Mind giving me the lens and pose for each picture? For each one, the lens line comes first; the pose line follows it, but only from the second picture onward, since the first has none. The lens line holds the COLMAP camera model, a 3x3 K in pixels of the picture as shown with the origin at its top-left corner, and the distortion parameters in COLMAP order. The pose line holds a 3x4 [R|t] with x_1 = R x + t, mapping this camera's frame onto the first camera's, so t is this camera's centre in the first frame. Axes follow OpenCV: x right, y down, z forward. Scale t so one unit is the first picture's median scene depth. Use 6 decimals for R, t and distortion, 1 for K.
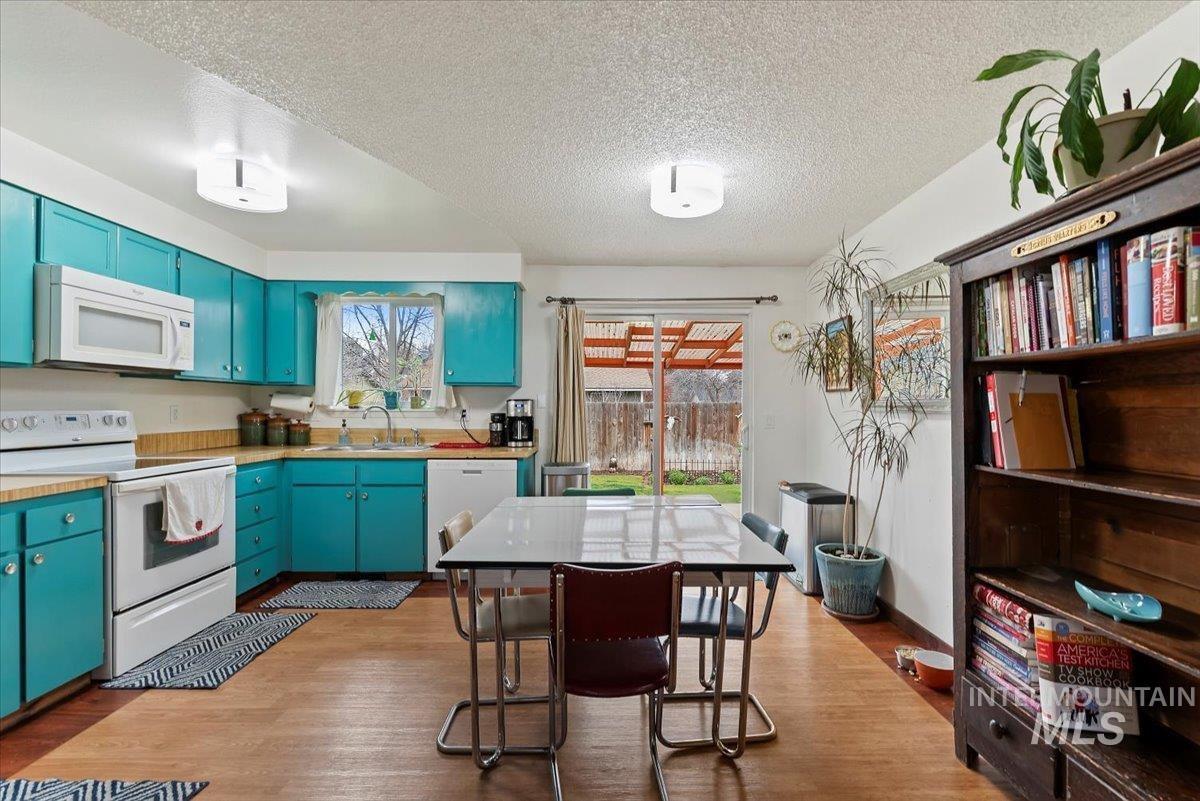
lens RADIAL K [[548.6, 0, 607.6], [0, 548.6, 407.8], [0, 0, 1]] dist [-0.001265, -0.000095]
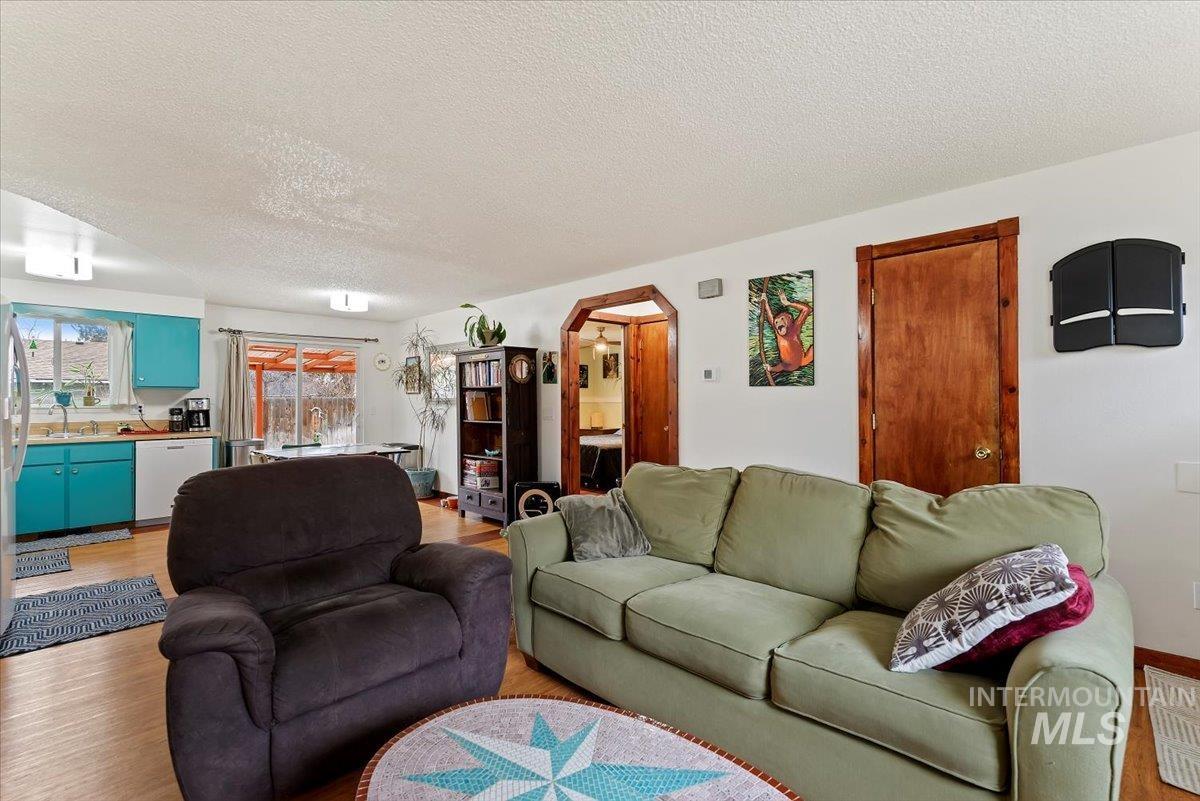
lens RADIAL K [[525.5, 0, 597.8], [0, 525.5, 398.0], [0, 0, 1]] dist [0.000023, -0.000256]
pose [[0.717622, -0.002700, 0.696427, -0.386993], [0.007385, 0.999966, -0.003732, -0.003011], [-0.696393, 0.007821, 0.717618, -0.754017]]
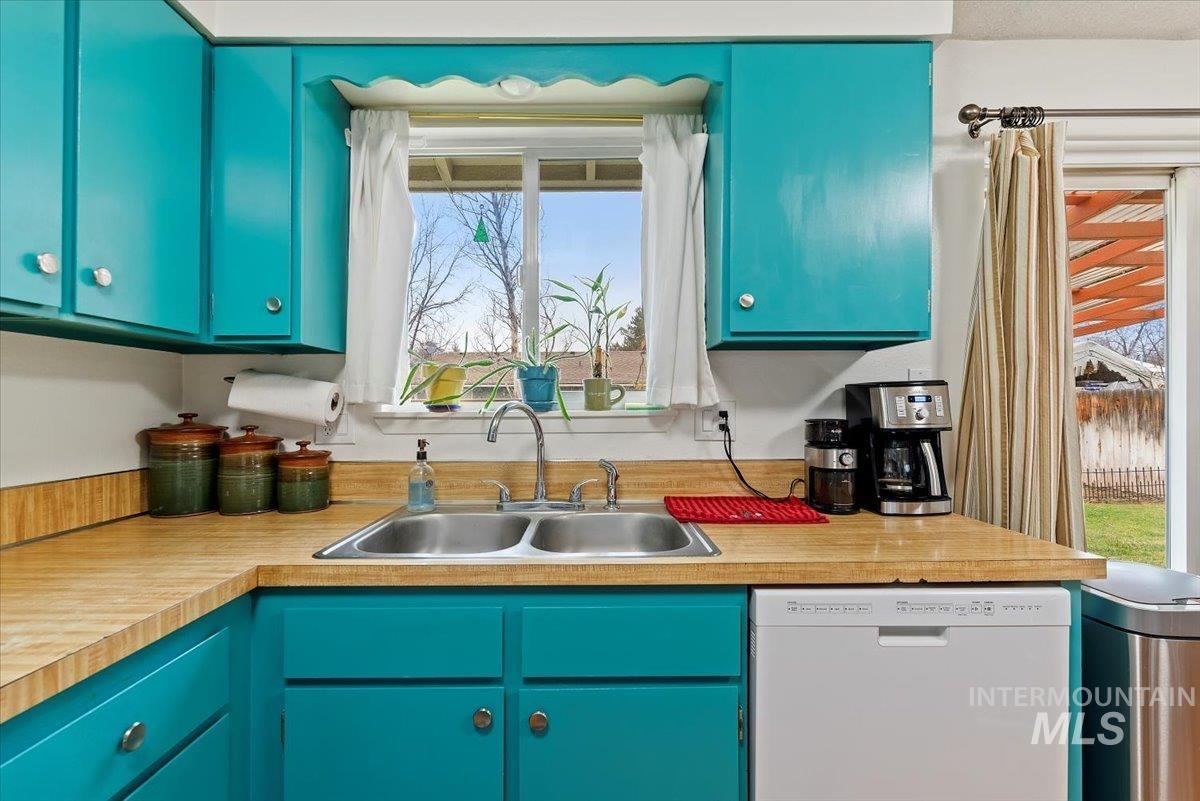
lens RADIAL K [[575.6, 0, 604.3], [0, 575.6, 391.4], [0, 0, 1]] dist [-0.002053, -0.000364]
pose [[0.999769, -0.010264, -0.018880, -0.370566], [0.009839, 0.999699, -0.022461, -0.002357], [0.019105, 0.022270, 0.999569, 0.647064]]
